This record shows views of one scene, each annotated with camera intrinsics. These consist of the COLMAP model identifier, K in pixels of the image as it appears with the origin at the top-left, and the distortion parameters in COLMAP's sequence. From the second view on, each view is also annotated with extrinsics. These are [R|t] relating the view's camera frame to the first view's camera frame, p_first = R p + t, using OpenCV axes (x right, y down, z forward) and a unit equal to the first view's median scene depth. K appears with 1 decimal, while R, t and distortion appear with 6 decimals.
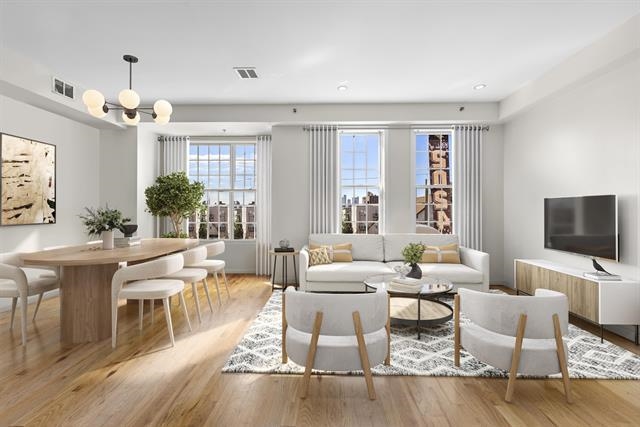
lens RADIAL K [[288.1, 0, 320.0], [0, 288.1, 213.5], [0, 0, 1]] dist [0.004151, 0.000951]
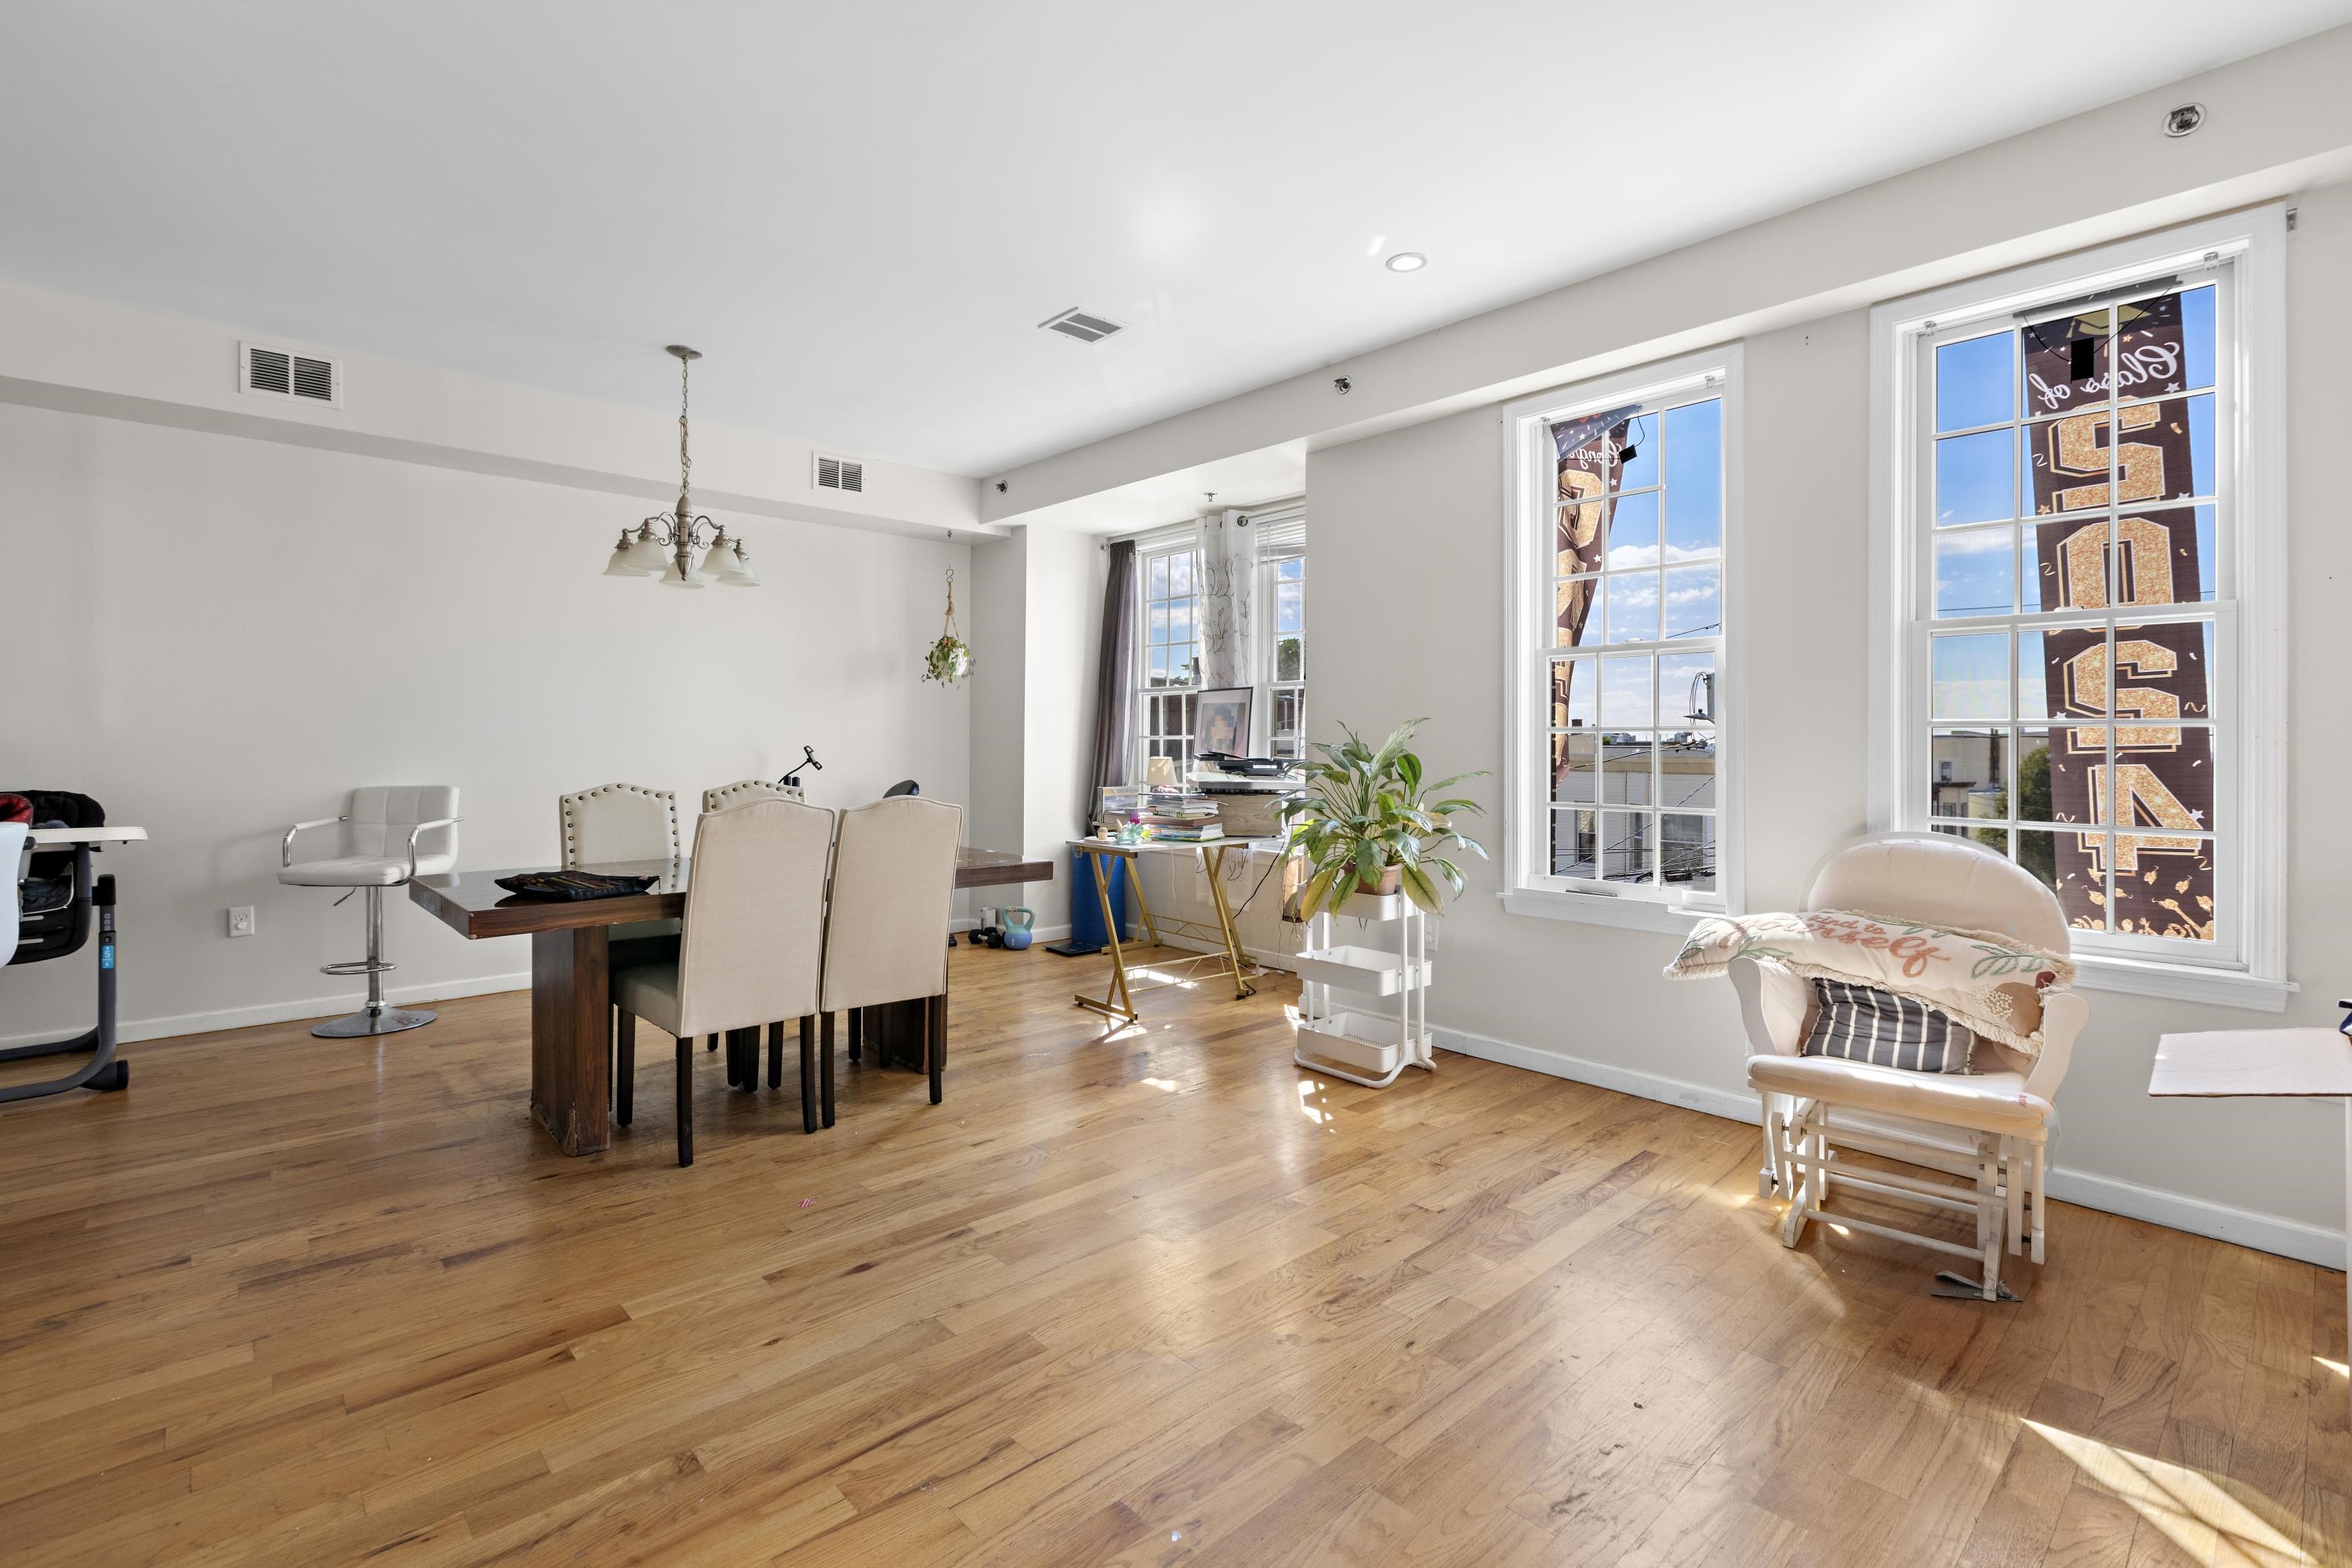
lens RADIAL K [[1086.1, 0, 1175.4], [0, 1086.1, 751.2], [0, 0, 1]] dist [0.001642, 0.000469]
pose [[0.707161, -0.000658, -0.707052, 0.477051], [0.006176, 0.999967, 0.005247, -0.023376], [0.707026, -0.008077, 0.707142, 0.172556]]
